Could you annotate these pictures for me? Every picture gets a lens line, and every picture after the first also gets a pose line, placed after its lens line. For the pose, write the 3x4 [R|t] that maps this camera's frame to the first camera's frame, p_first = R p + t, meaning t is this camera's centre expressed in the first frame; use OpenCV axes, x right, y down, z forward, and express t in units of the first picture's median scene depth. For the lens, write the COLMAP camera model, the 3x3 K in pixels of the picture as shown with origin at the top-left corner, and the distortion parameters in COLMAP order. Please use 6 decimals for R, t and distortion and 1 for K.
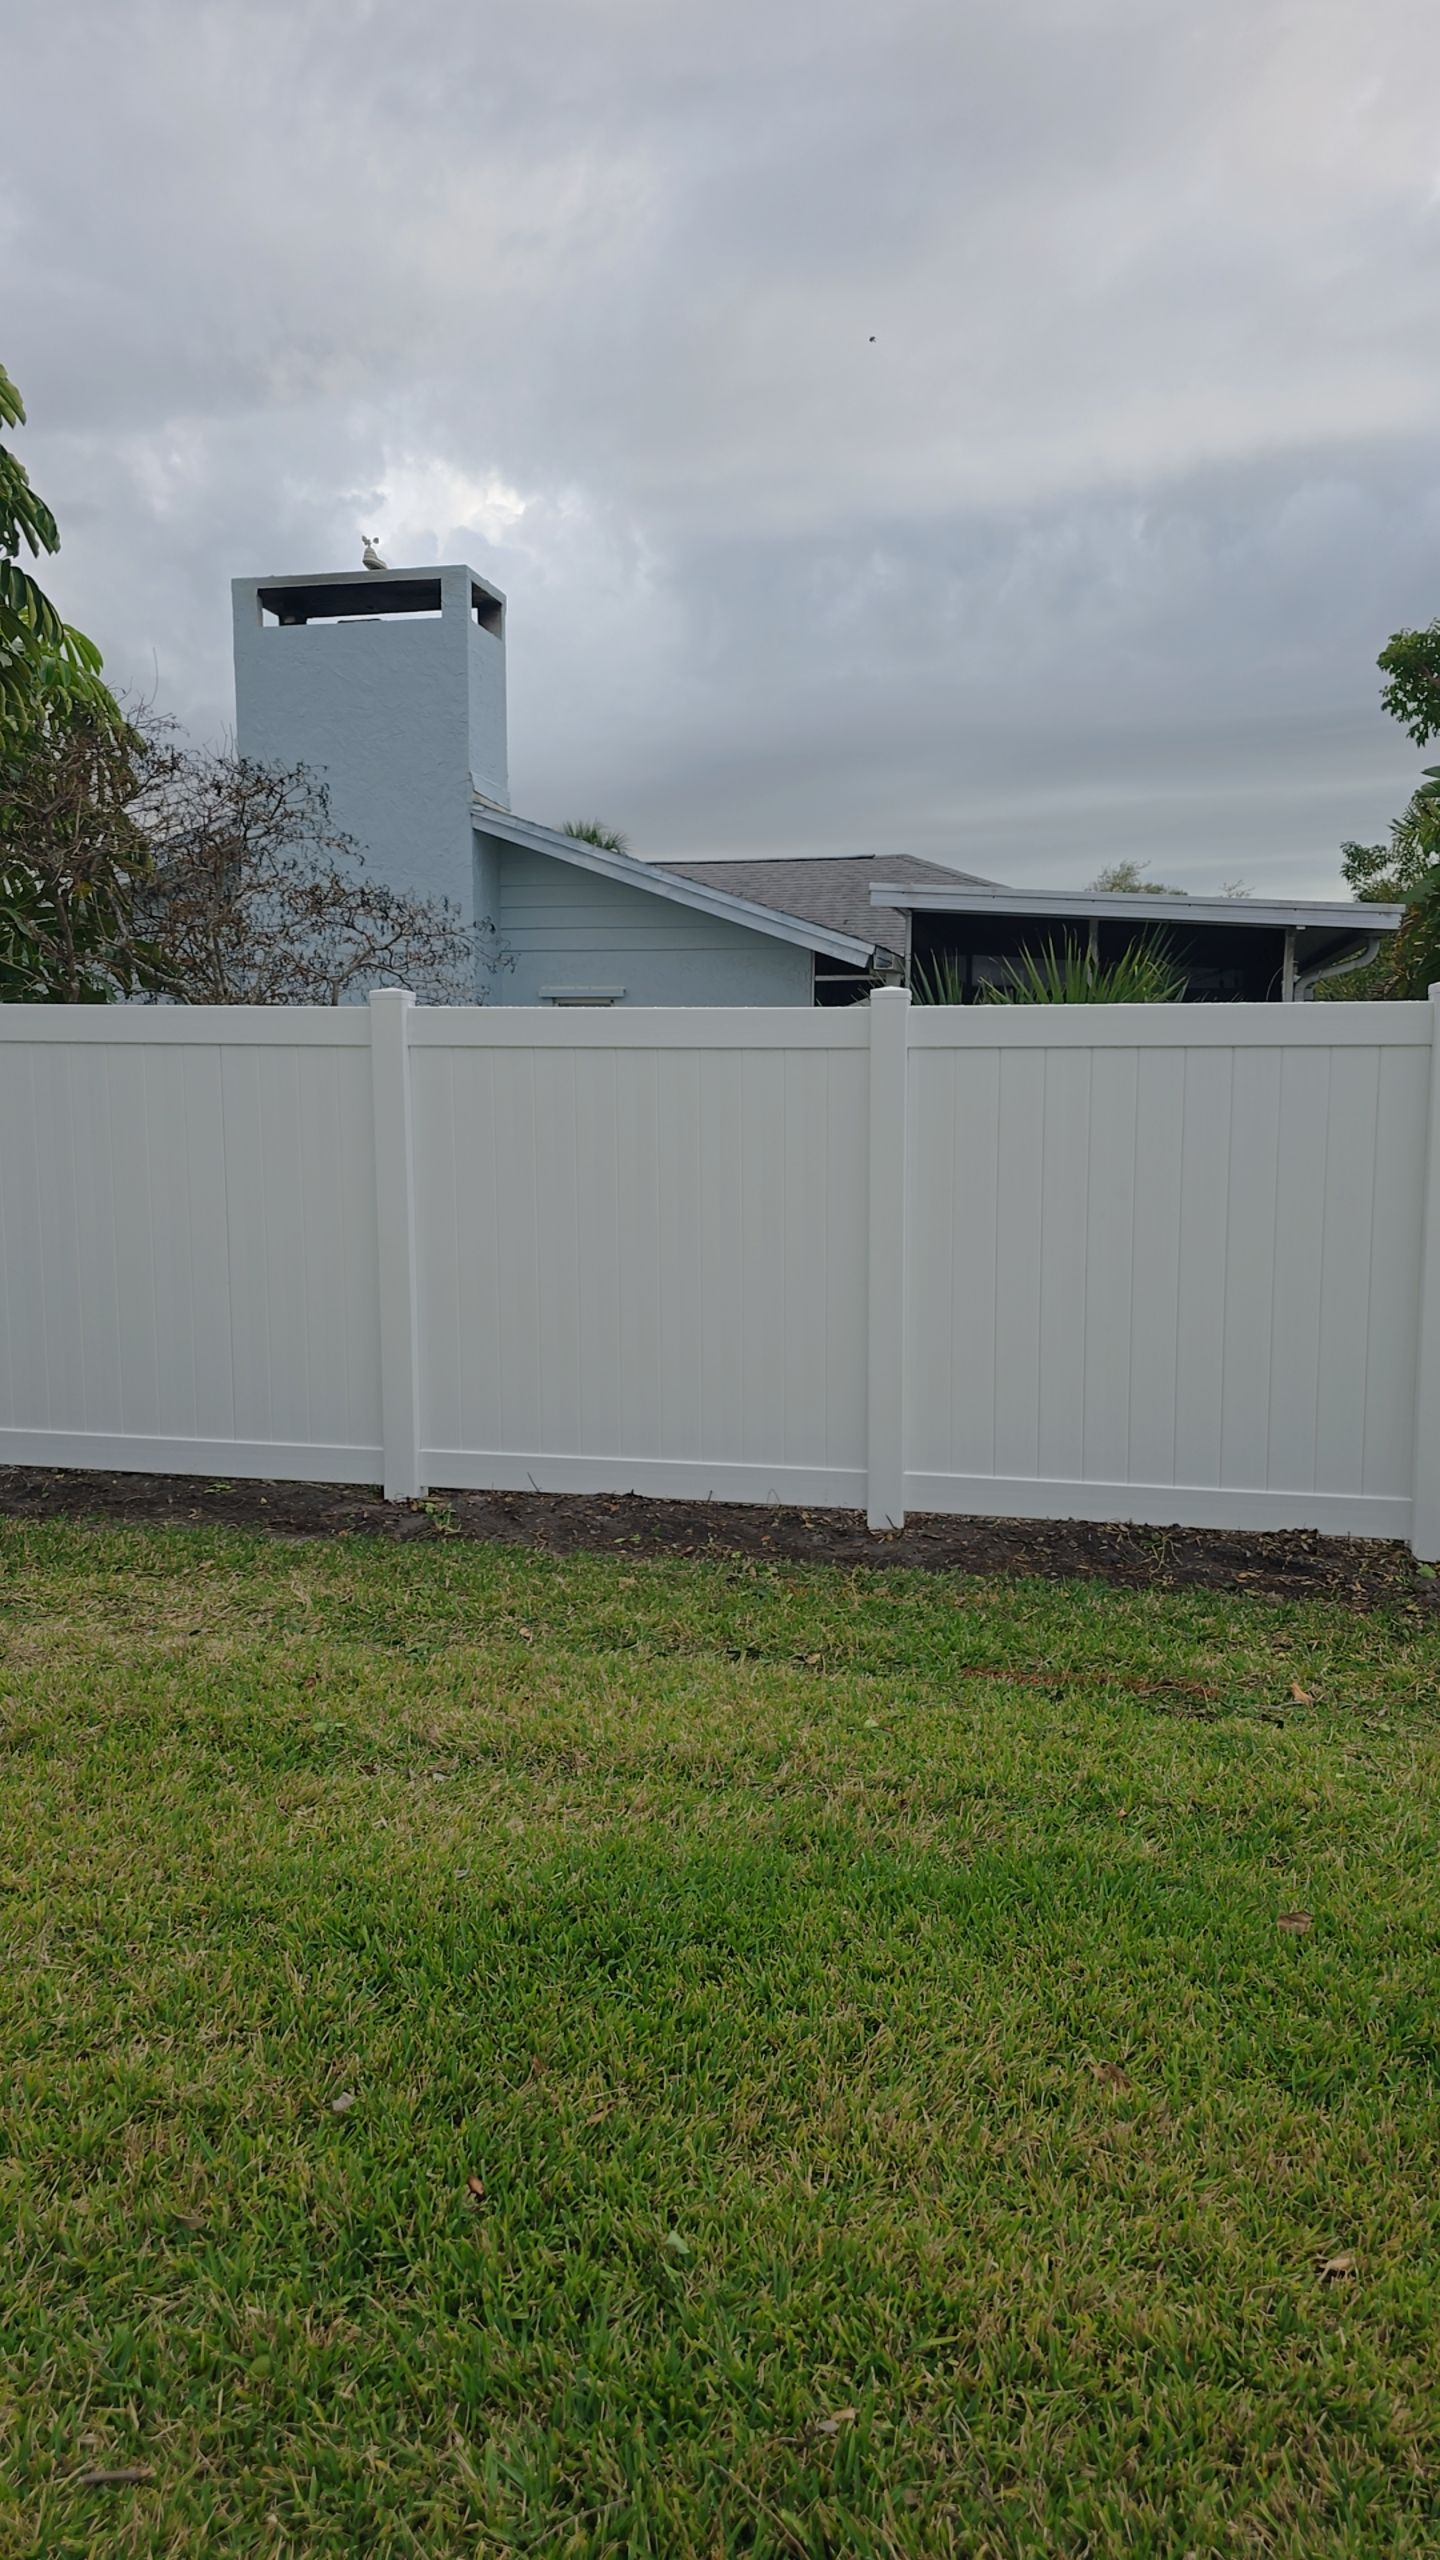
lens RADIAL K [[1606.0, 0, 720.0], [0, 1606.0, 1280.0], [0, 0, 1]] dist [0.002678, -0.024653]
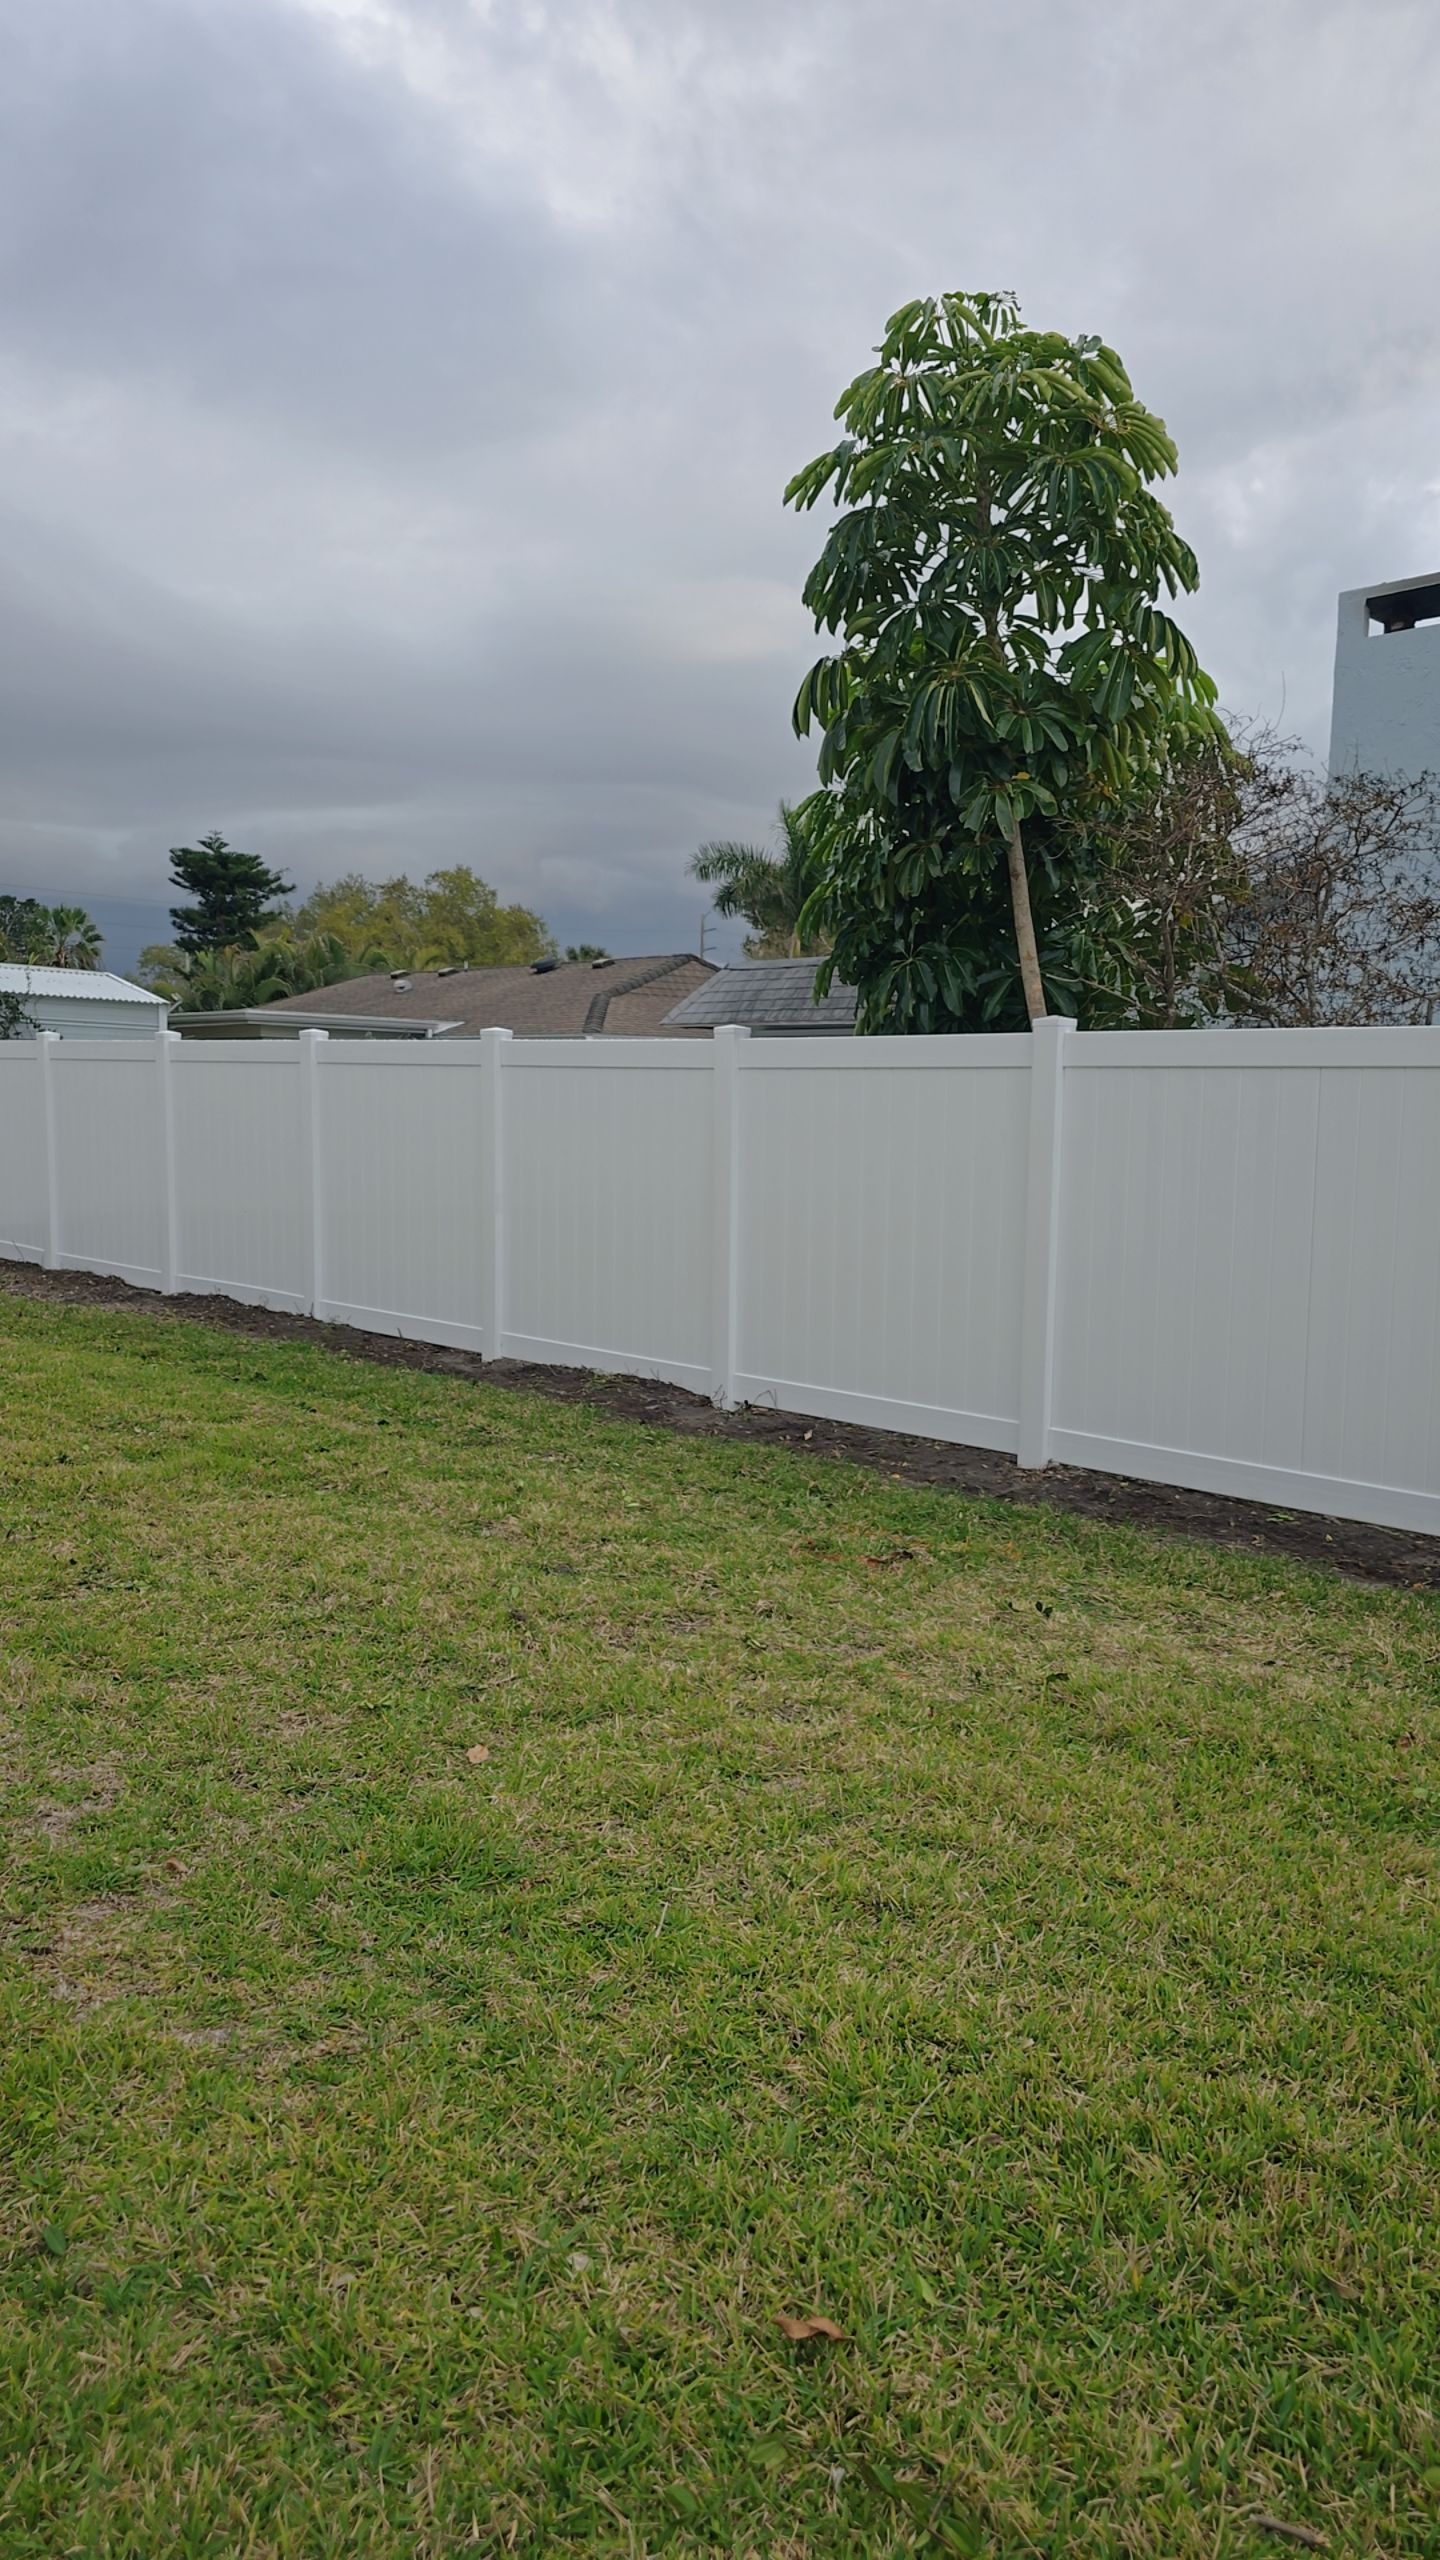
lens RADIAL K [[1599.8, 0, 722.2], [0, 1599.8, 1289.4], [0, 0, 1]] dist [-0.003771, -0.022661]
pose [[0.826924, 0.069074, -0.558055, -0.081344], [-0.073355, 0.997197, 0.014732, 0.000820], [0.557509, 0.028754, 0.829673, -0.009925]]
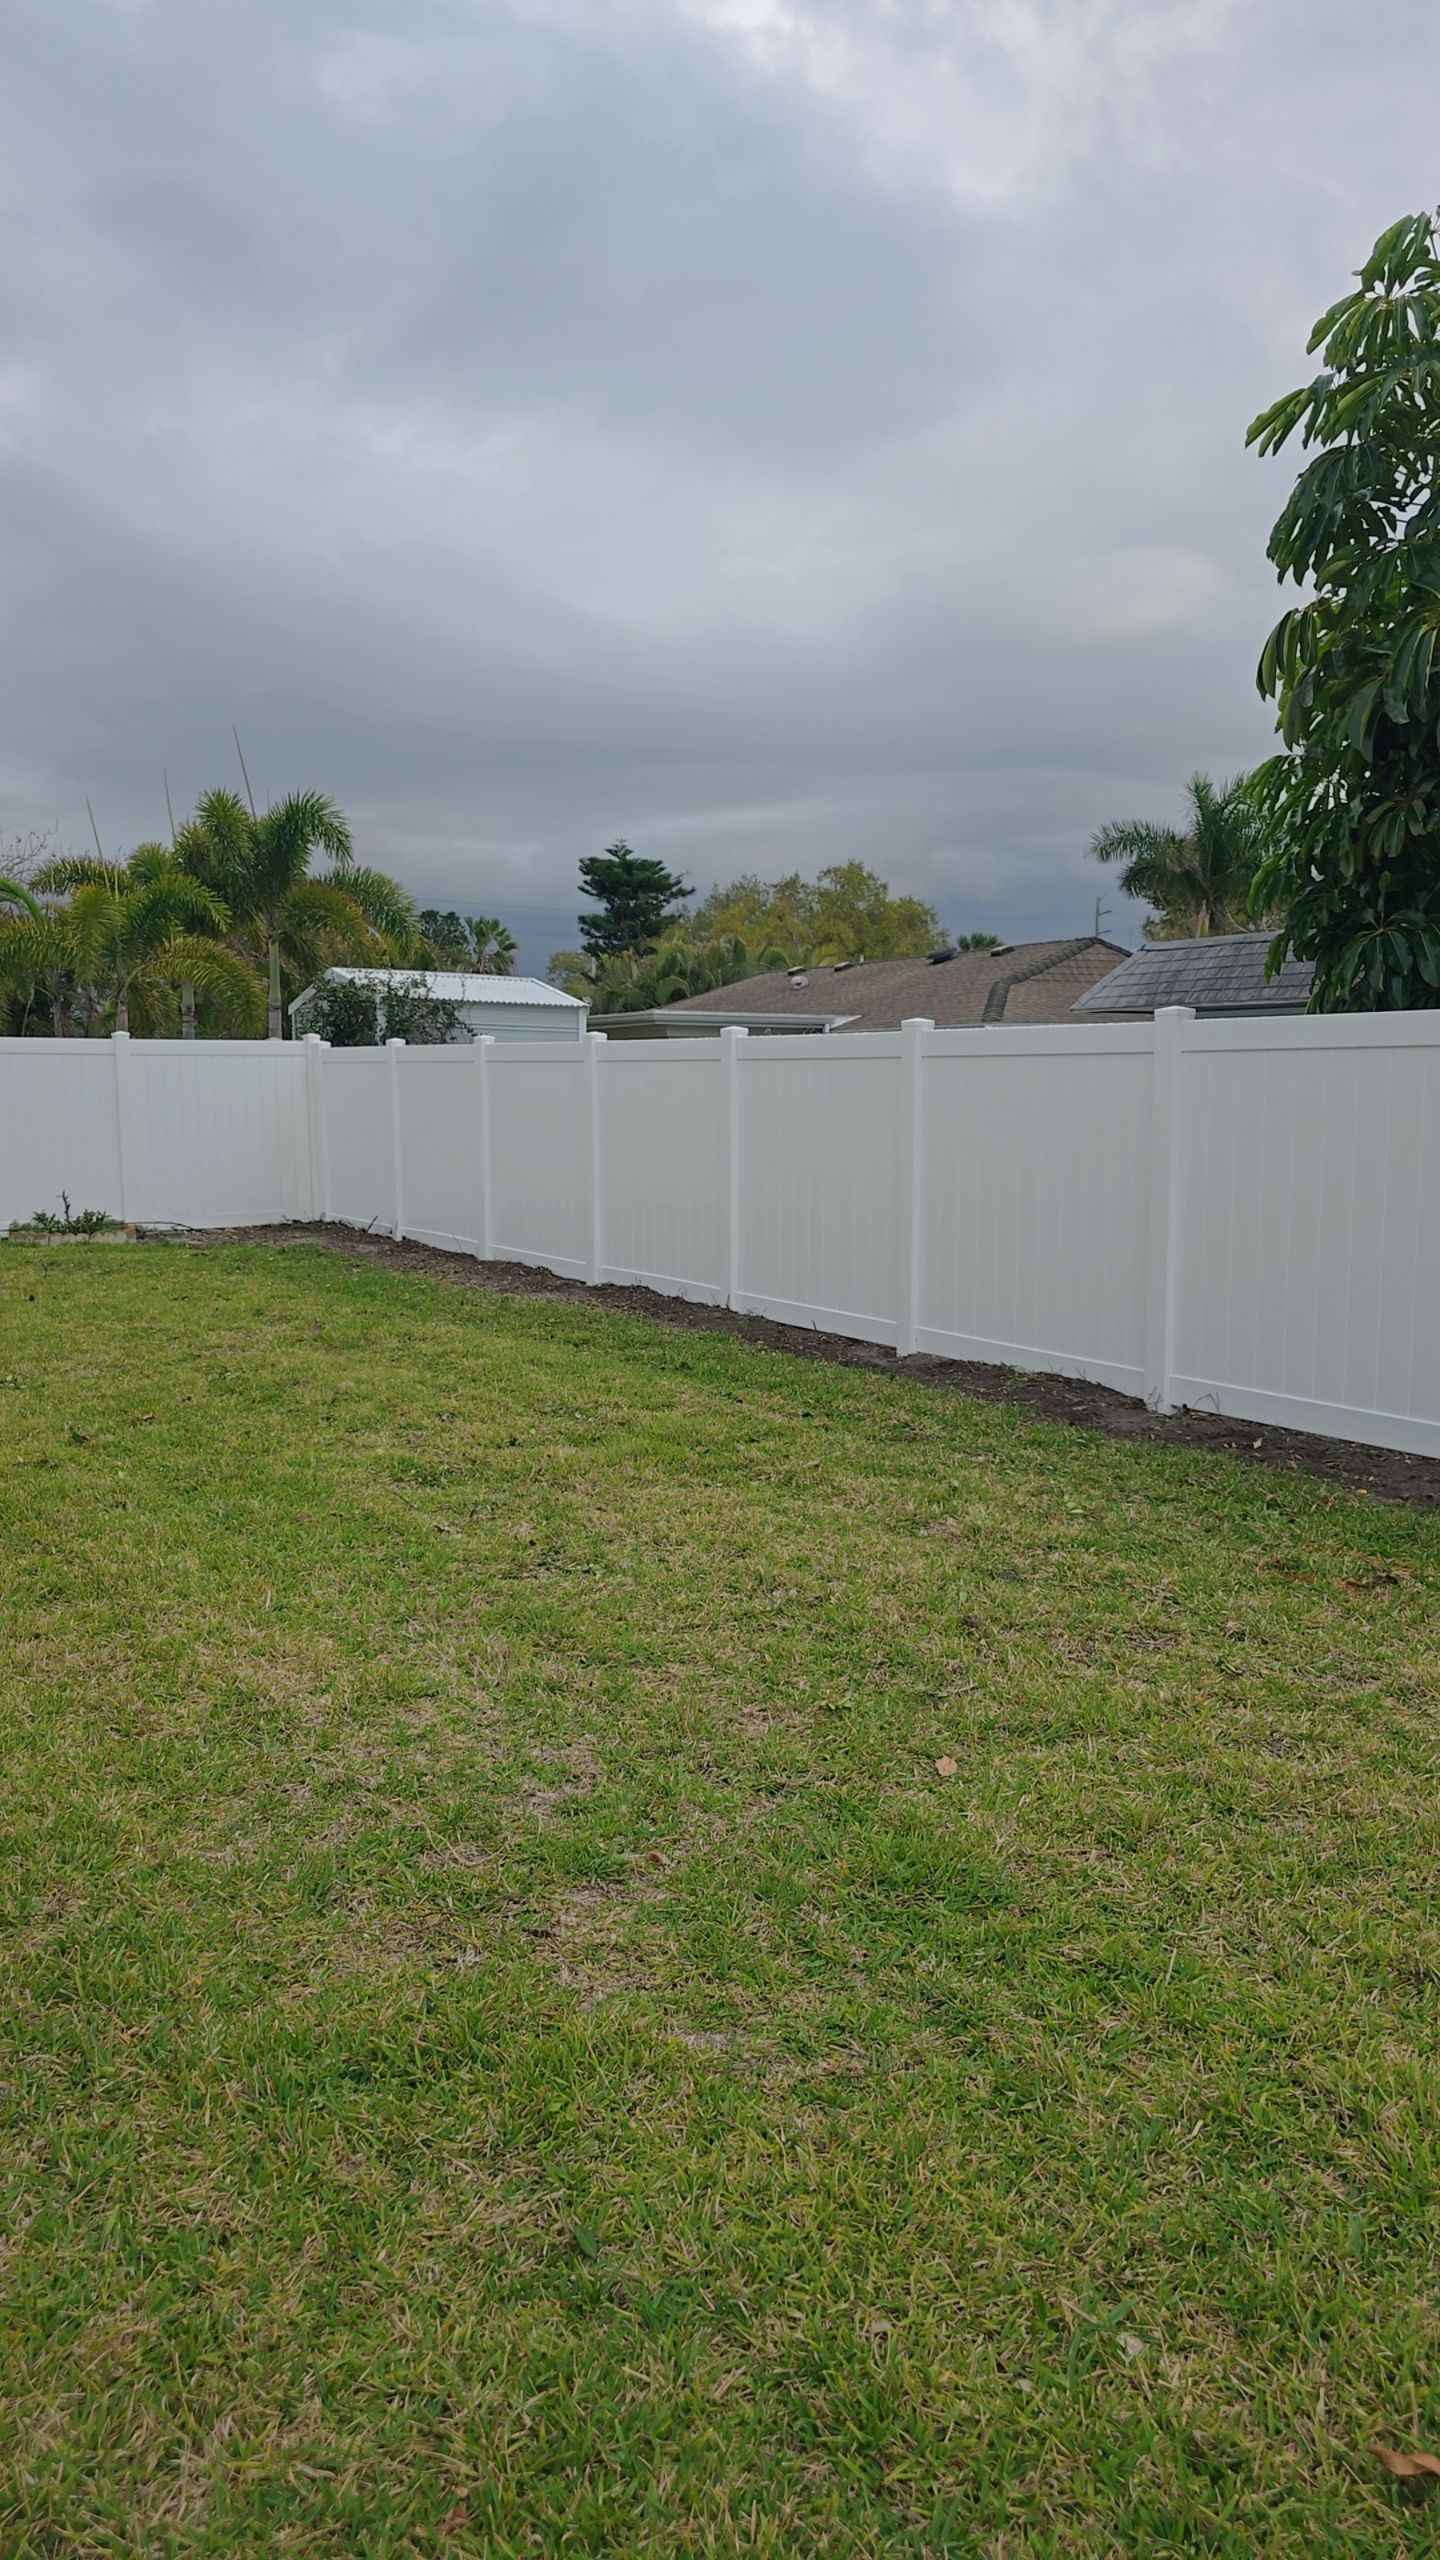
lens RADIAL K [[1599.8, 0, 722.2], [0, 1599.8, 1289.4], [0, 0, 1]] dist [-0.003771, -0.022661]
pose [[0.672220, 0.080513, -0.735961, -0.134954], [-0.078619, 0.996211, 0.037174, 0.003208], [0.736166, 0.032871, 0.676003, -0.018678]]
